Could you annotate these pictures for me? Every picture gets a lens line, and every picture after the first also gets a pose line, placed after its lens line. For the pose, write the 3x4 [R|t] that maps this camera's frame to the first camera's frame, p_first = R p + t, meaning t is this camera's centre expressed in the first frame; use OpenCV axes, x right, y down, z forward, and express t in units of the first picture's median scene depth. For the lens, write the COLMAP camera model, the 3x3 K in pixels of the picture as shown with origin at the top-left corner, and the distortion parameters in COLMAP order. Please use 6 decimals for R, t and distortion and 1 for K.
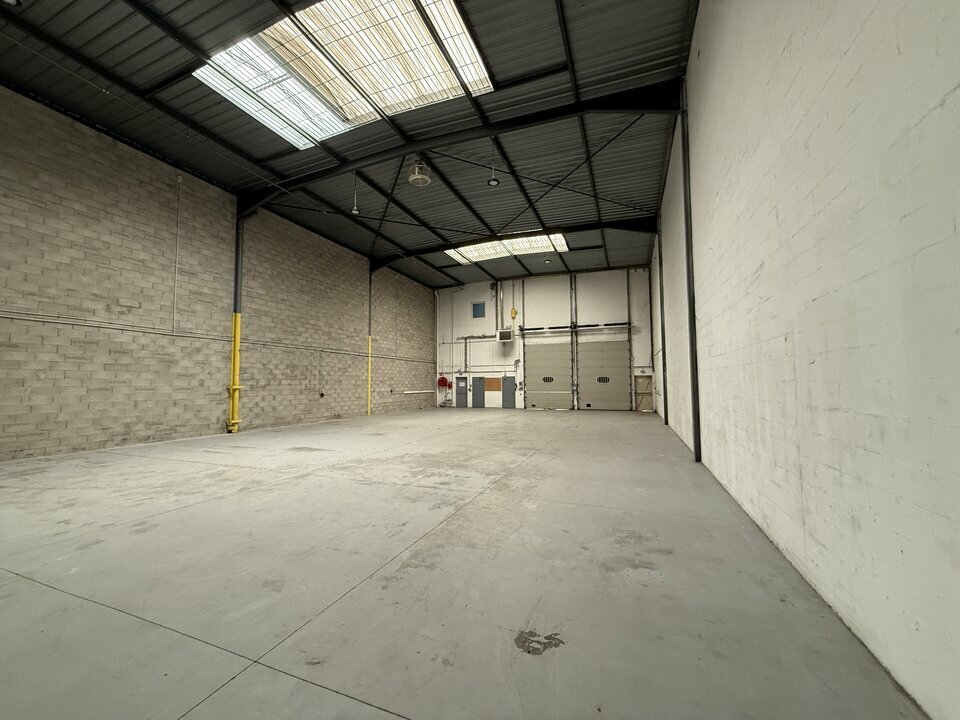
lens RADIAL K [[384.4, 0, 476.3], [0, 384.4, 360.4], [0, 0, 1]] dist [0.000829, -0.000010]
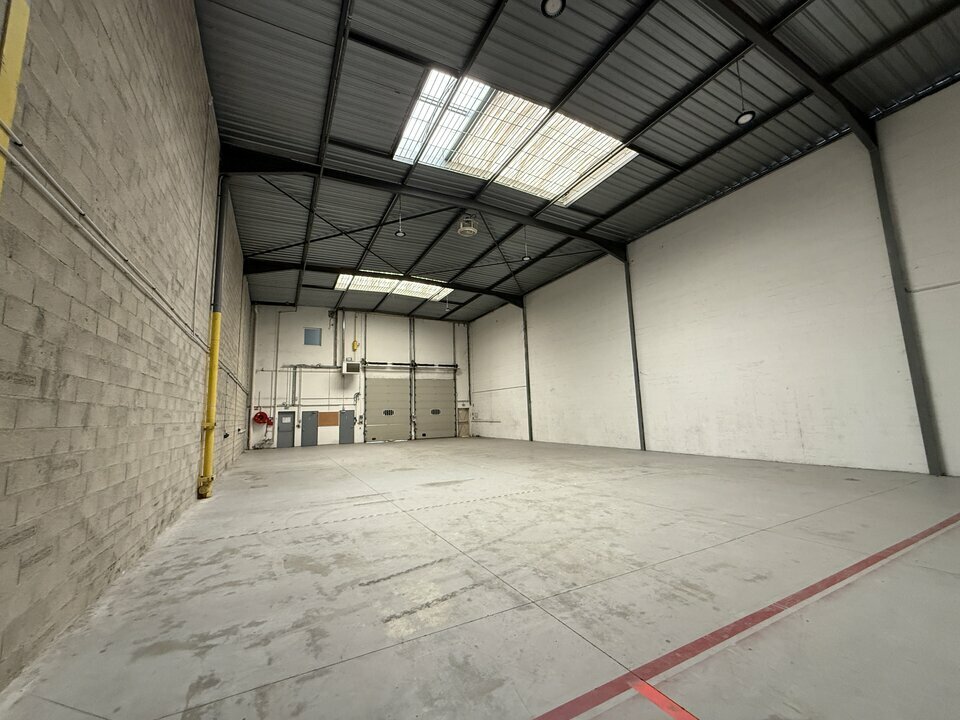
lens RADIAL K [[384.4, 0, 477.1], [0, 384.4, 358.5], [0, 0, 1]] dist [0.000829, -0.000010]
pose [[0.654553, 0.092721, 0.750308, -0.442911], [-0.018279, 0.994102, -0.106902, 0.010561], [-0.755795, 0.056258, 0.652387, 0.123057]]
